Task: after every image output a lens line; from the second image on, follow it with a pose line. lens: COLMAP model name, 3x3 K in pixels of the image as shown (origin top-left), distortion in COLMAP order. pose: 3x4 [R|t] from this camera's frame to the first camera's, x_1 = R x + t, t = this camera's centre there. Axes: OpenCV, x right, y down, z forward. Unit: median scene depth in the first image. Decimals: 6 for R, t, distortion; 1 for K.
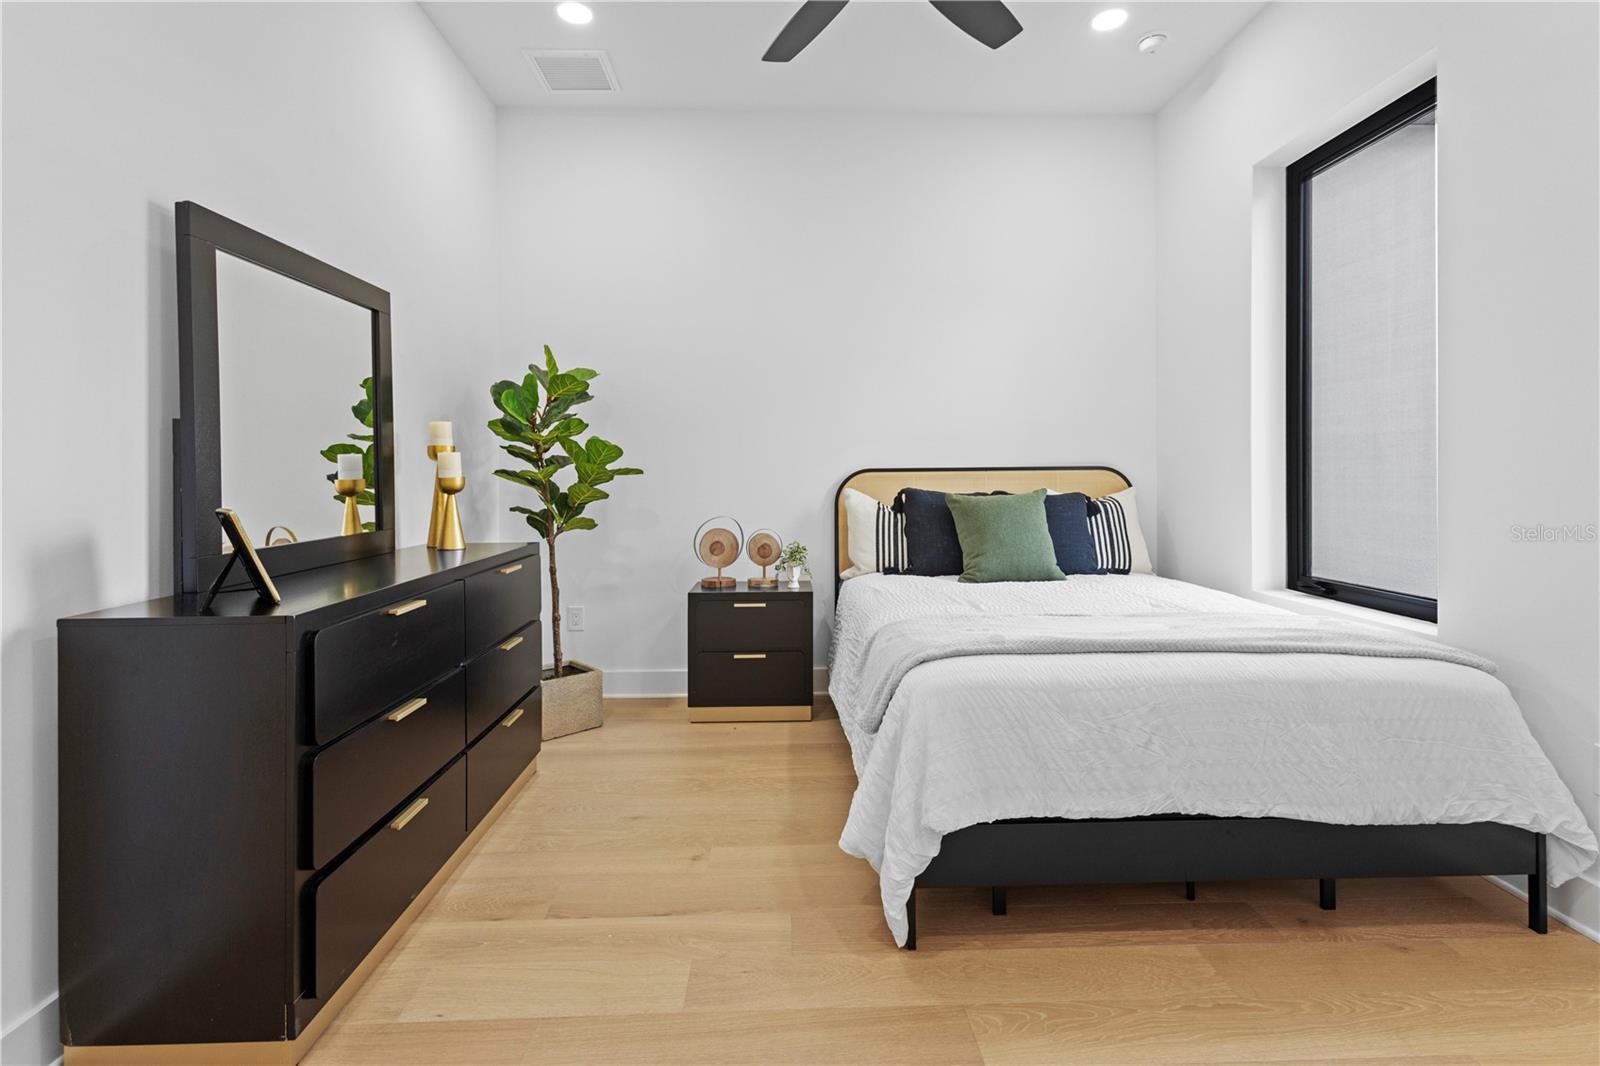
lens RADIAL K [[772.3, 0, 805.3], [0, 772.3, 473.8], [0, 0, 1]] dist [0.003910, -0.000419]
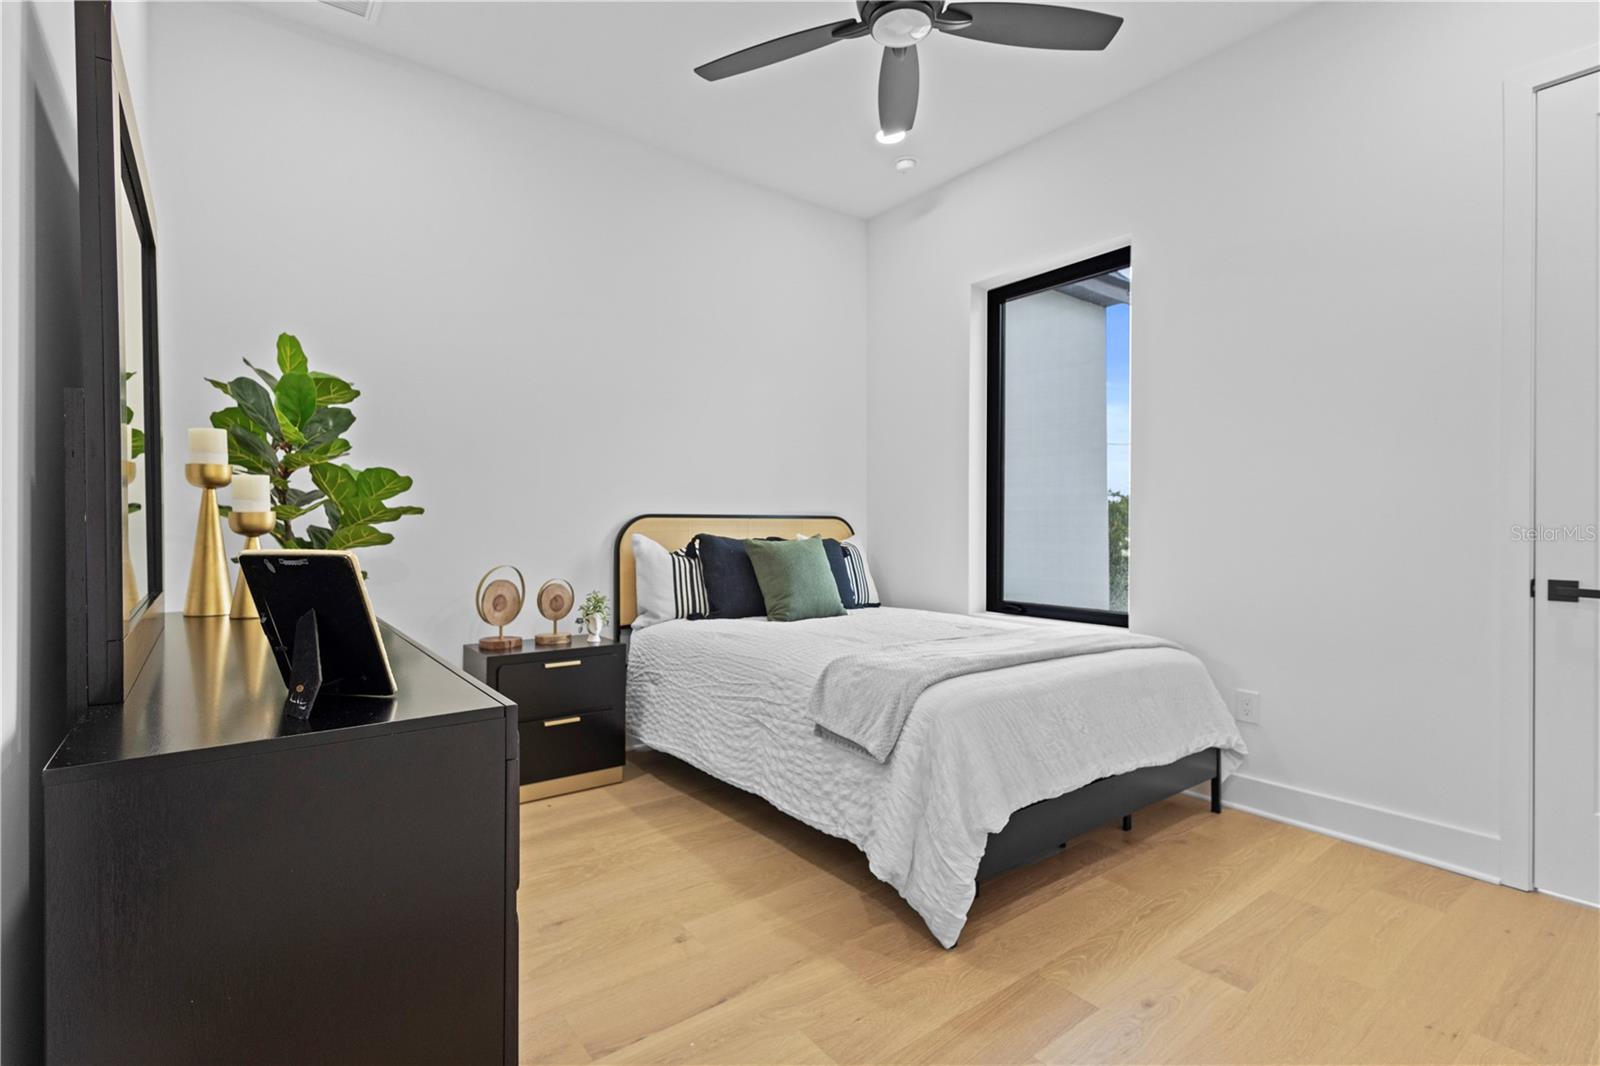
lens RADIAL K [[753.6, 0, 799.8], [0, 753.6, 527.1], [0, 0, 1]] dist [0.009190, -0.000239]
pose [[0.811257, 0.010656, 0.584592, -0.367441], [-0.010791, 0.999936, -0.003252, 0.012615], [-0.584590, -0.003670, 0.811321, 0.139364]]
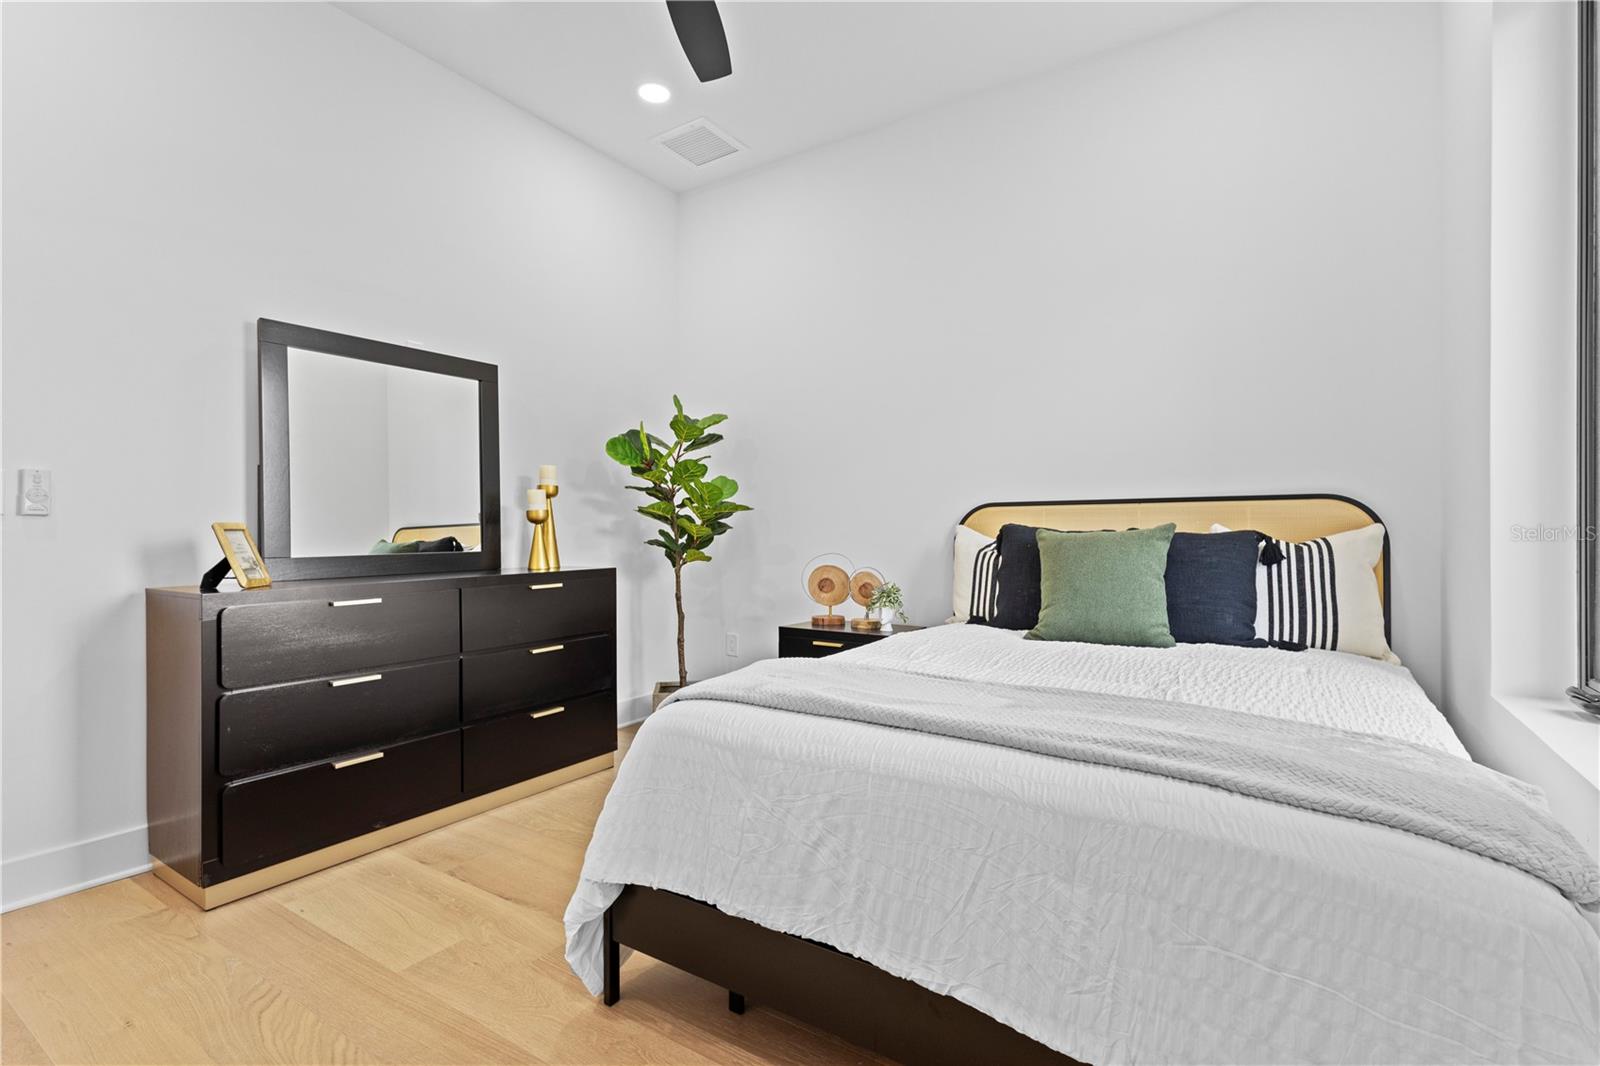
lens RADIAL K [[753.6, 0, 799.8], [0, 753.6, 527.1], [0, 0, 1]] dist [0.009190, -0.000239]
pose [[0.813430, 0.001972, -0.581659, 0.459131], [-0.002703, 0.999996, -0.000389, 0.024385], [0.581656, 0.001889, 0.813433, 0.215548]]
